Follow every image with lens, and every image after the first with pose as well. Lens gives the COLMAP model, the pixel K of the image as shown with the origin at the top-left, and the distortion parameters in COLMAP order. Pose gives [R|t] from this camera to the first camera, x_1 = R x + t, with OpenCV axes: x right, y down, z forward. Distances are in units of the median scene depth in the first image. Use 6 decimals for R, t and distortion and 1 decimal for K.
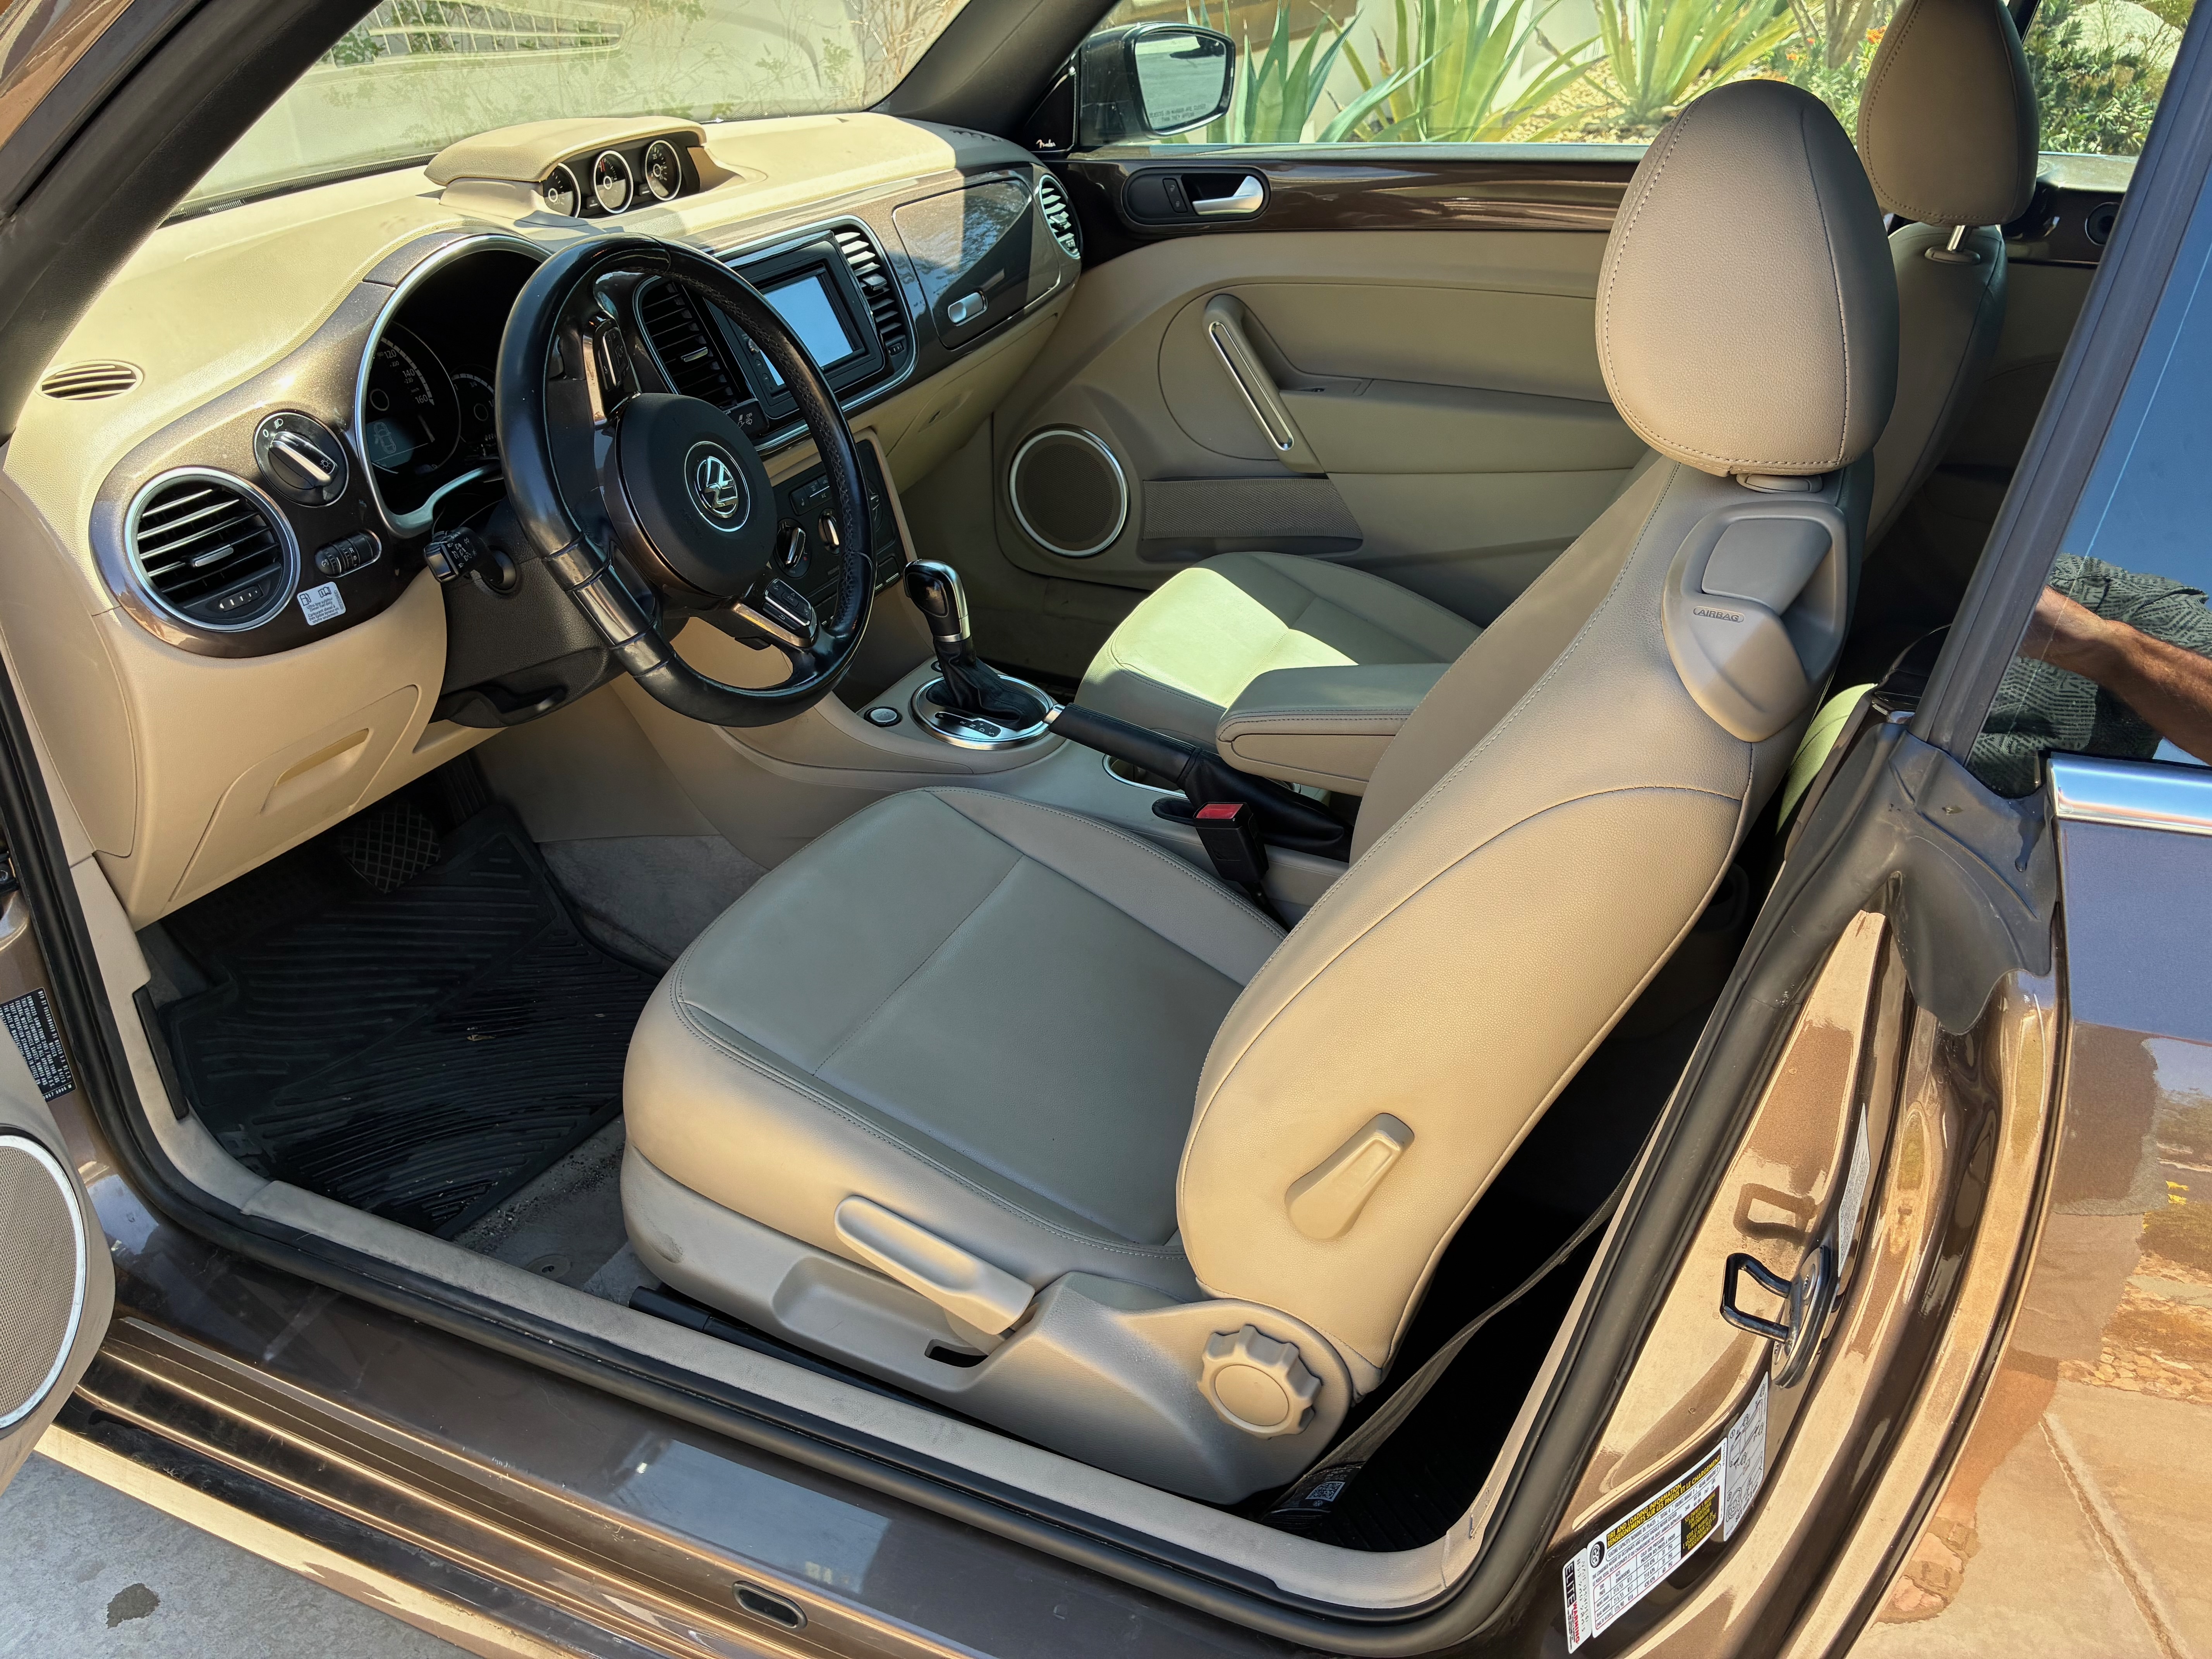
lens RADIAL K [[1670.8, 0, 1108.7], [0, 1670.8, 820.3], [0, 0, 1]] dist [0.057996, -0.076899]
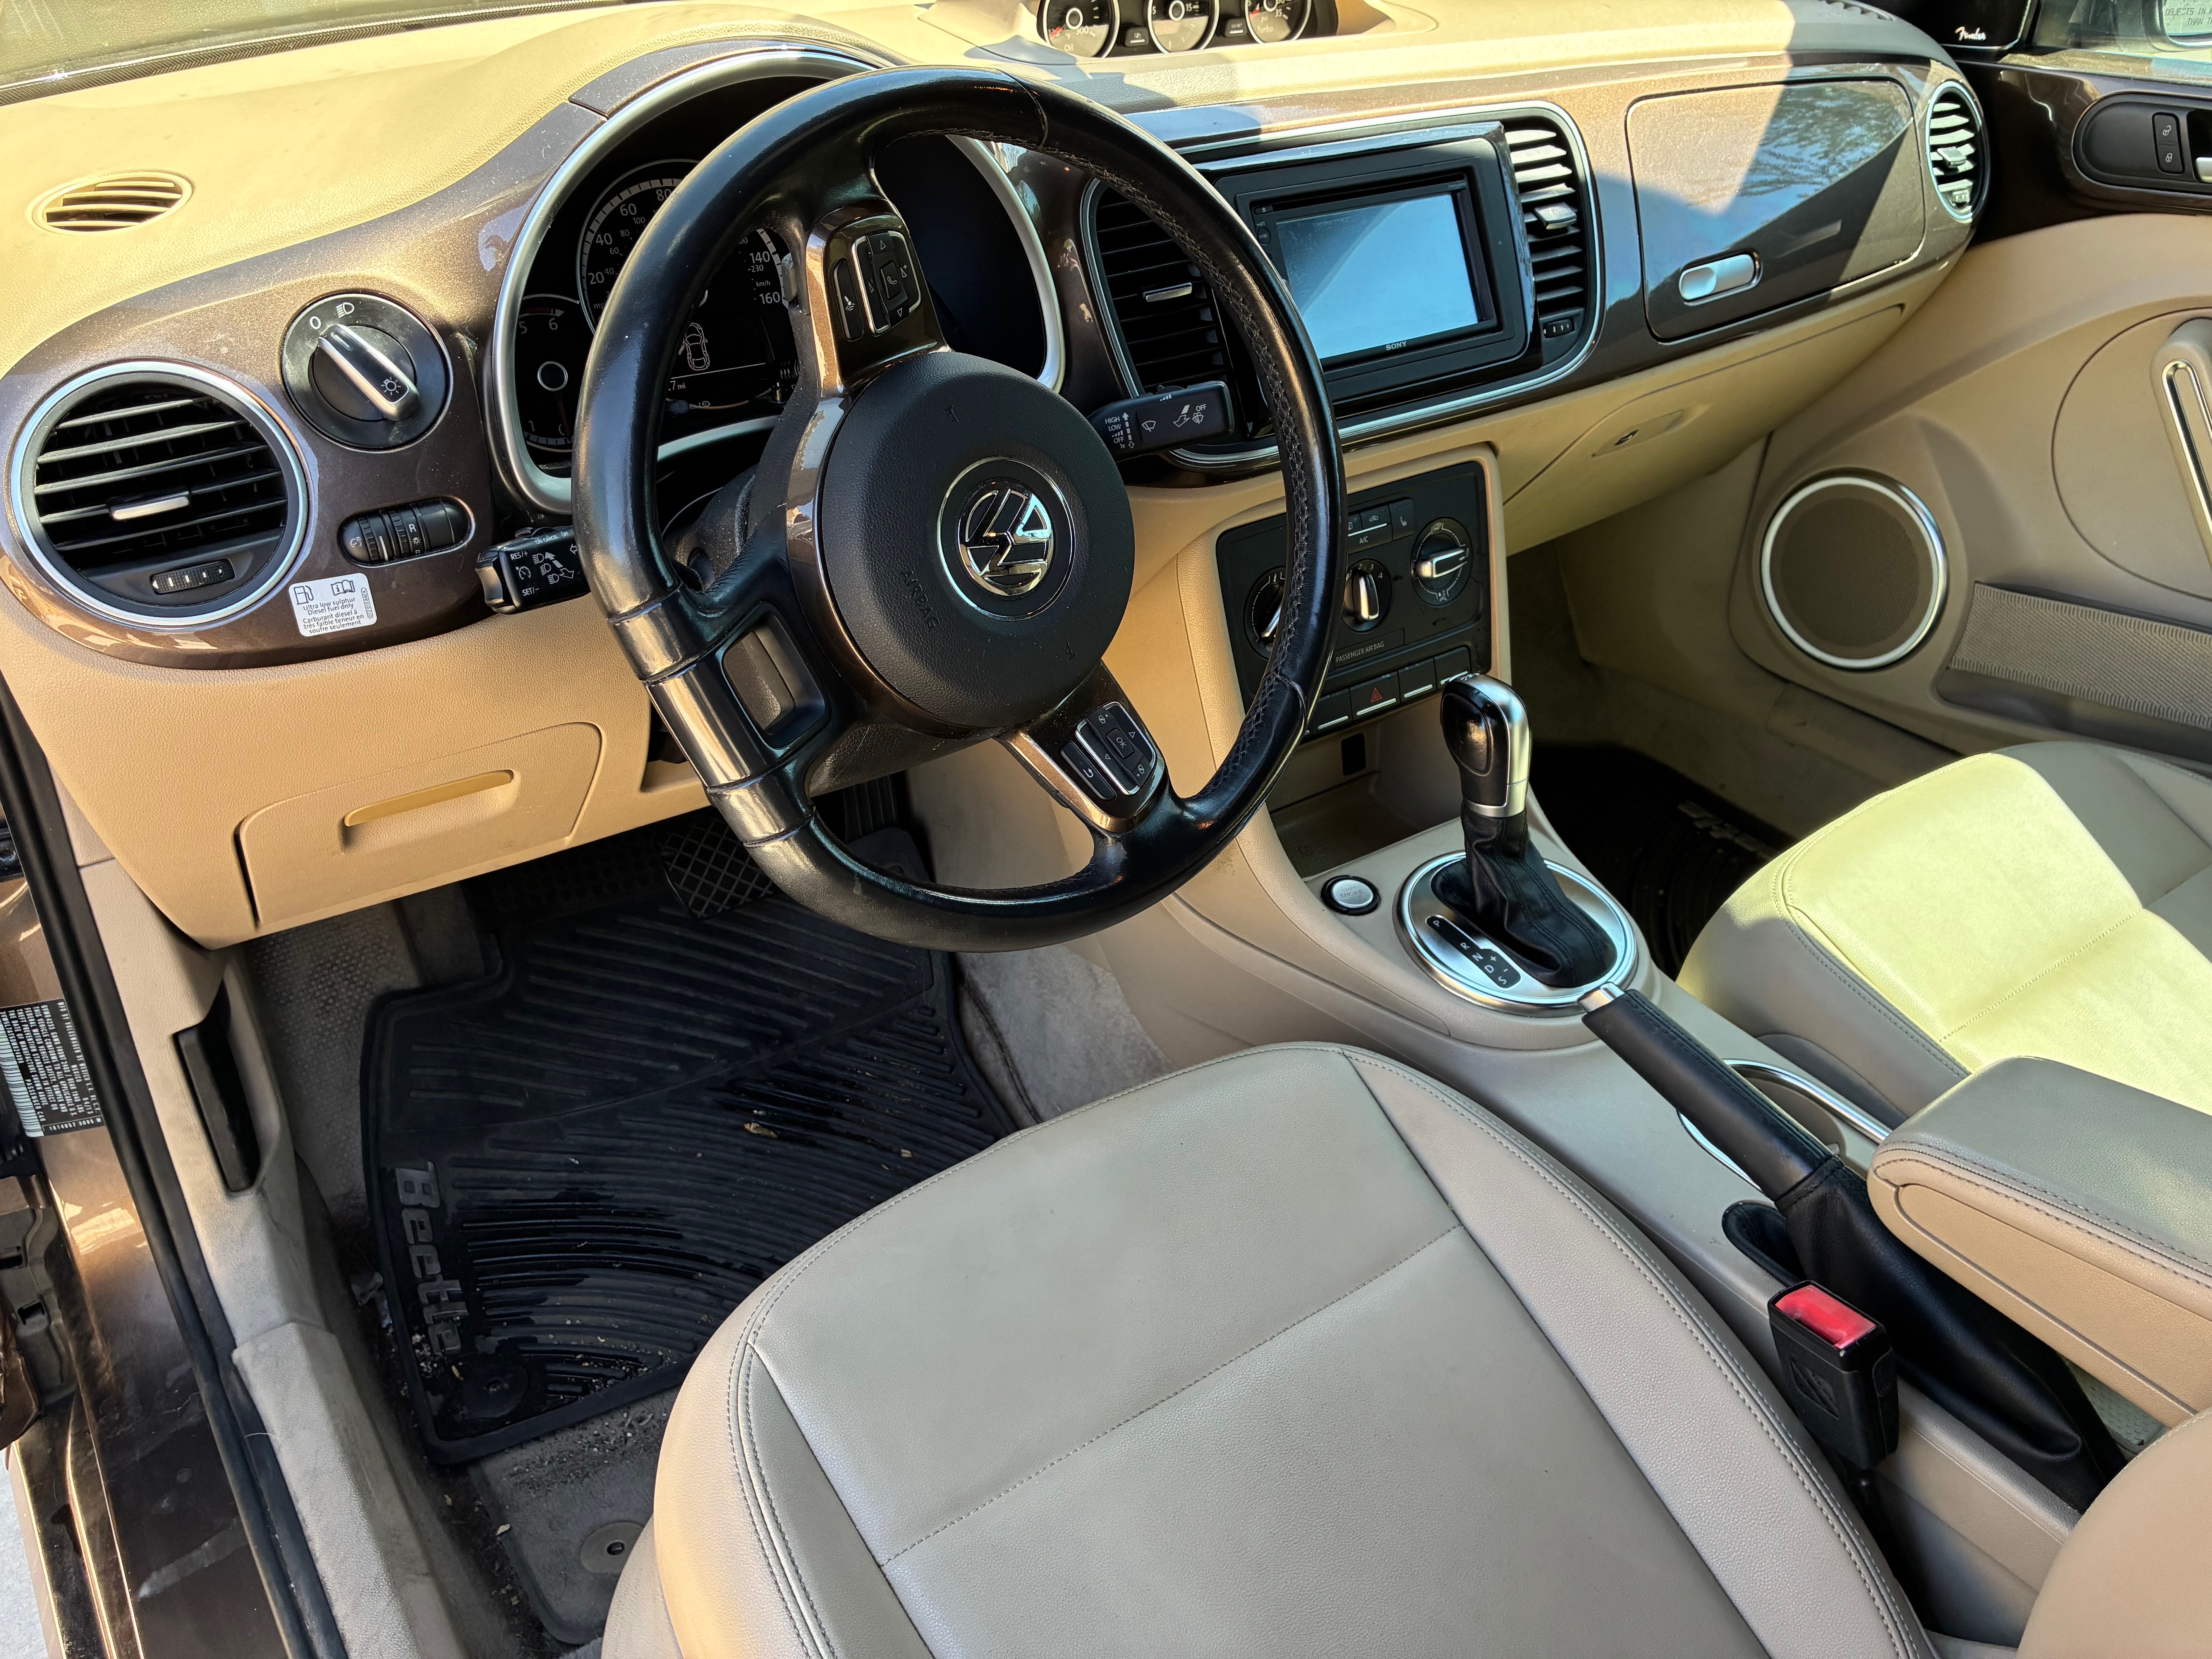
lens RADIAL K [[1670.8, 0, 1108.7], [0, 1670.8, 820.3], [0, 0, 1]] dist [0.057996, -0.076899]
pose [[0.858746, 0.288555, -0.423429, 0.045939], [-0.267074, 0.957294, 0.110723, -0.131025], [0.437296, 0.018004, 0.899137, 0.371843]]
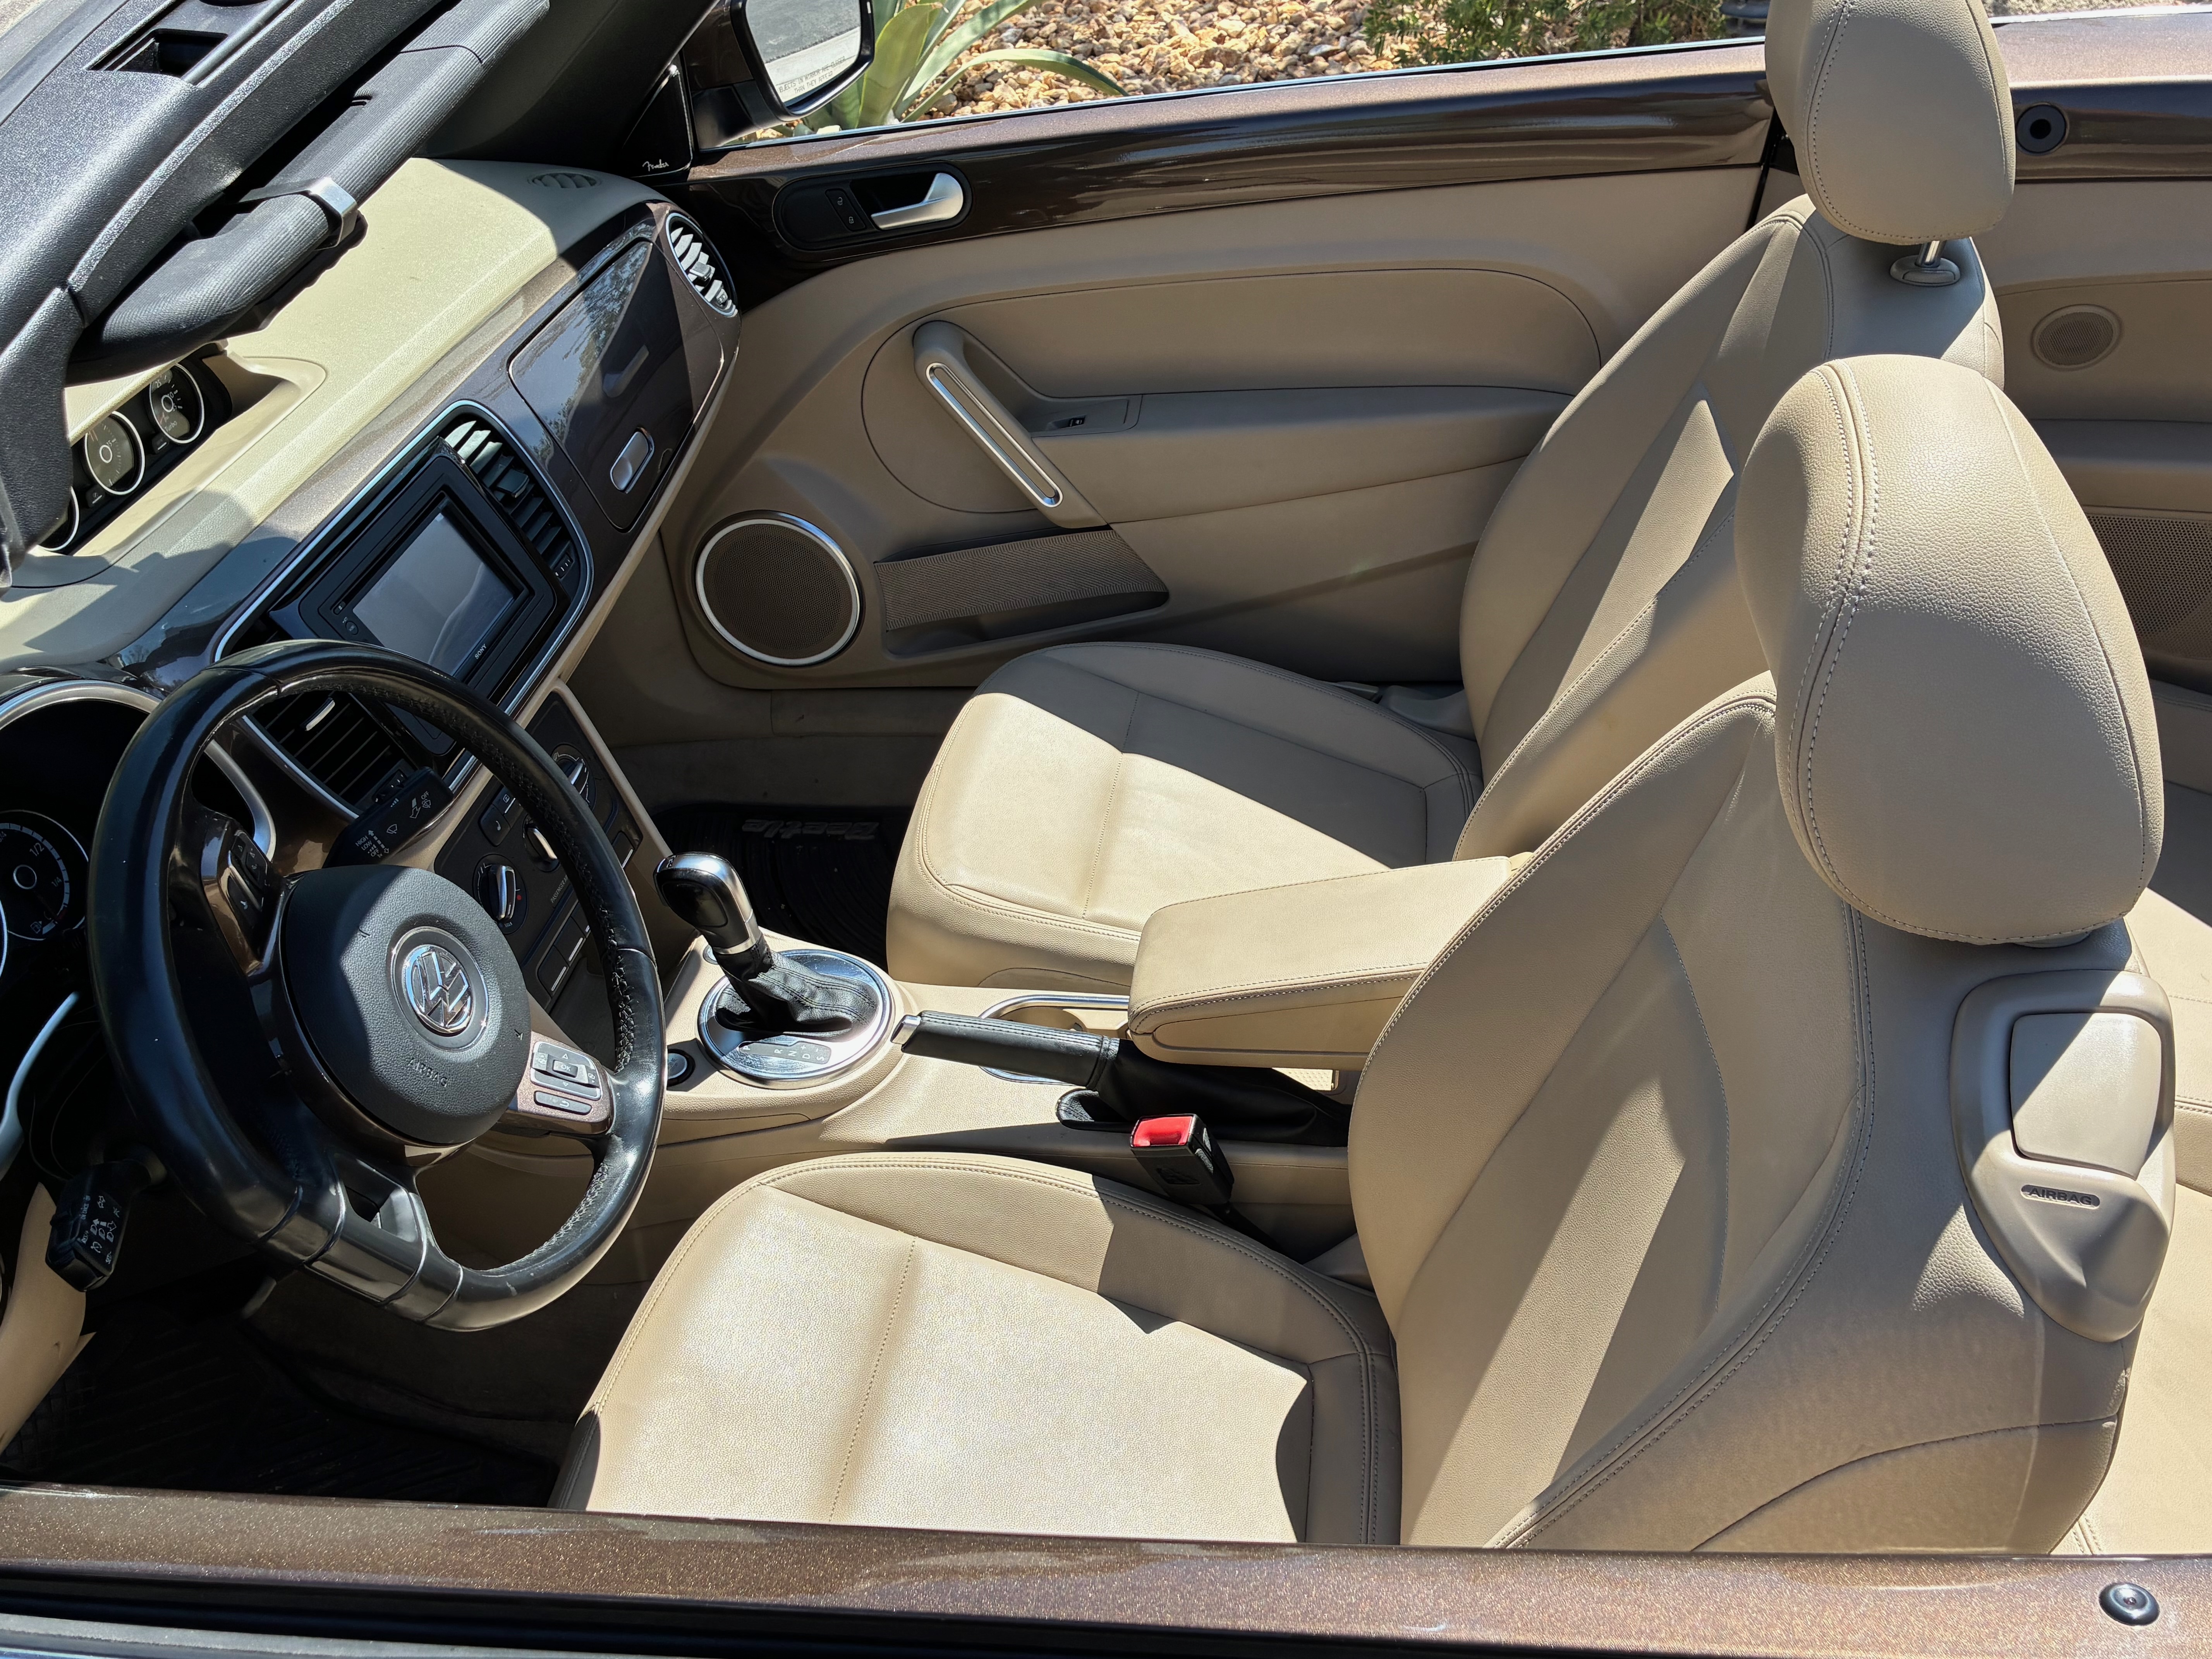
lens RADIAL K [[1973.5, 0, 1113.6], [0, 1973.5, 822.5], [0, 0, 1]] dist [0.003888, 0.001287]
pose [[0.960971, -0.226376, 0.159026, -0.058405], [0.208827, 0.970594, 0.119743, -0.224589], [-0.181457, -0.081861, 0.979986, 0.105652]]
